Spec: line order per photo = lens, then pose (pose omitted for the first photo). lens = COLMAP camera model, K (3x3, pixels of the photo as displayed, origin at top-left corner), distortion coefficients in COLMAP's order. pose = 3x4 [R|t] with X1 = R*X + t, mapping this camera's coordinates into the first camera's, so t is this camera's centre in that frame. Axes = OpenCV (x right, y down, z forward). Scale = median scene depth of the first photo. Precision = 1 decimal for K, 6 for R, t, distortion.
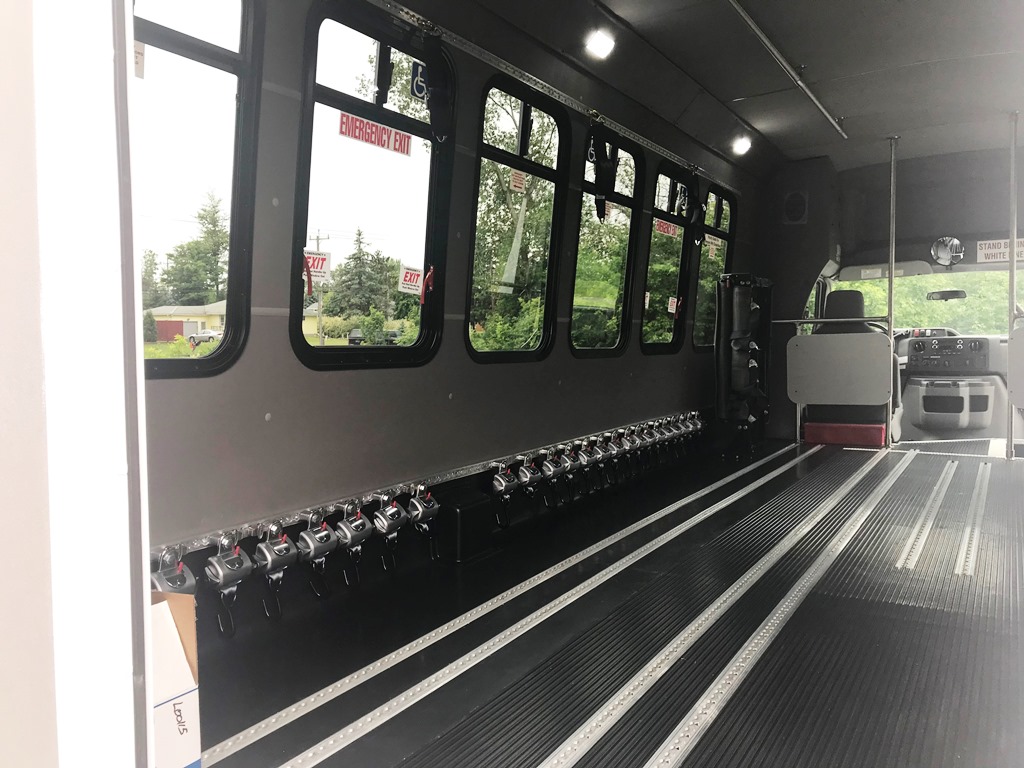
lens RADIAL K [[841.6, 0, 507.3], [0, 841.6, 384.9], [0, 0, 1]] dist [0.045729, -0.064288]
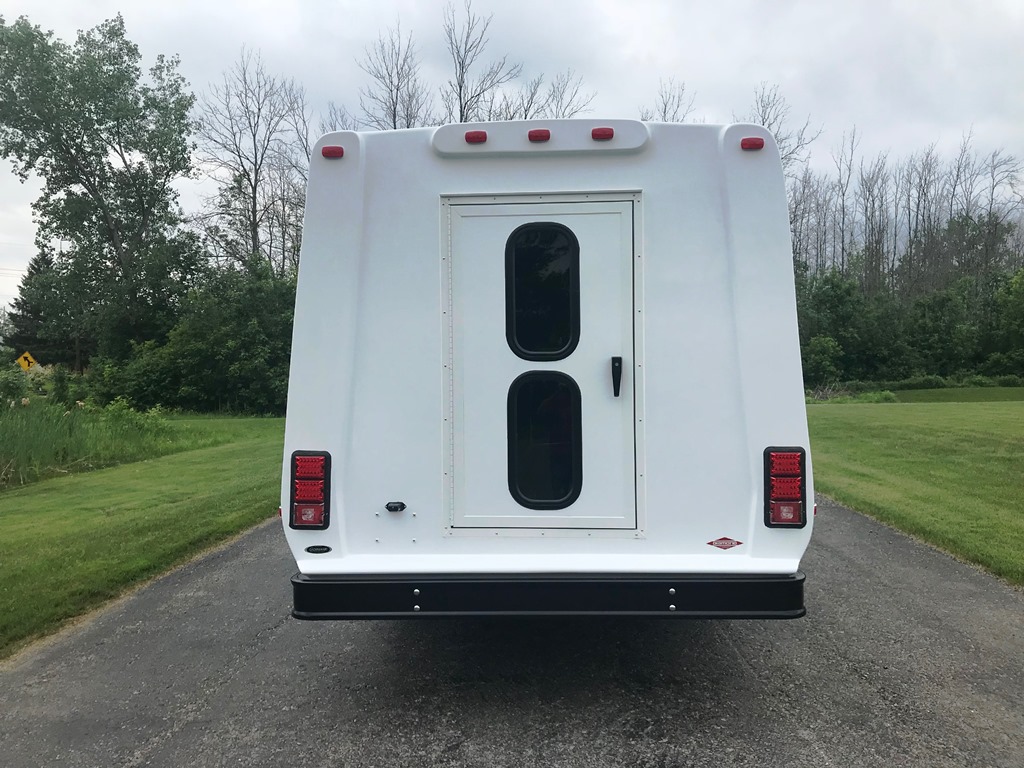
lens RADIAL K [[841.6, 0, 511.2], [0, 841.6, 385.6], [0, 0, 1]] dist [0.045729, -0.064288]
pose [[0.887174, 0.007914, 0.461367, -0.356837], [0.016693, 0.998648, -0.049229, 0.030121], [-0.461133, 0.051377, 0.885843, -0.491286]]
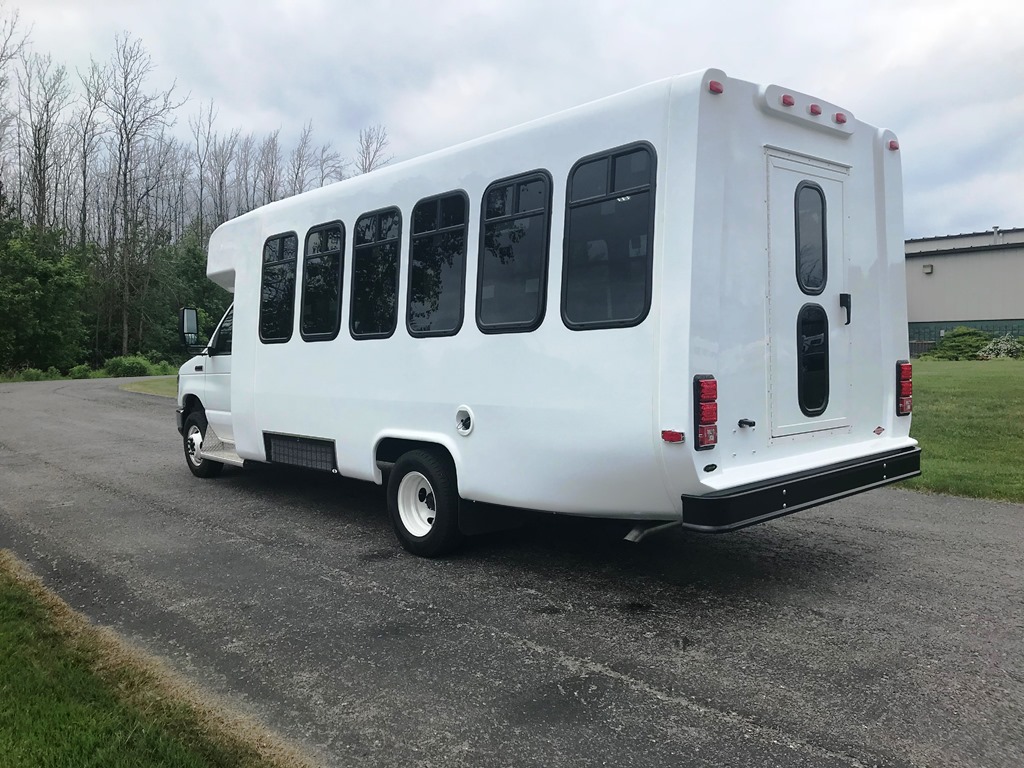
lens RADIAL K [[841.6, 0, 510.2], [0, 841.6, 385.6], [0, 0, 1]] dist [0.045729, -0.064288]
pose [[0.293670, -0.033298, 0.955327, -0.932196], [0.063709, 0.997853, 0.015196, 0.035124], [-0.953781, 0.056400, 0.295161, 0.164470]]
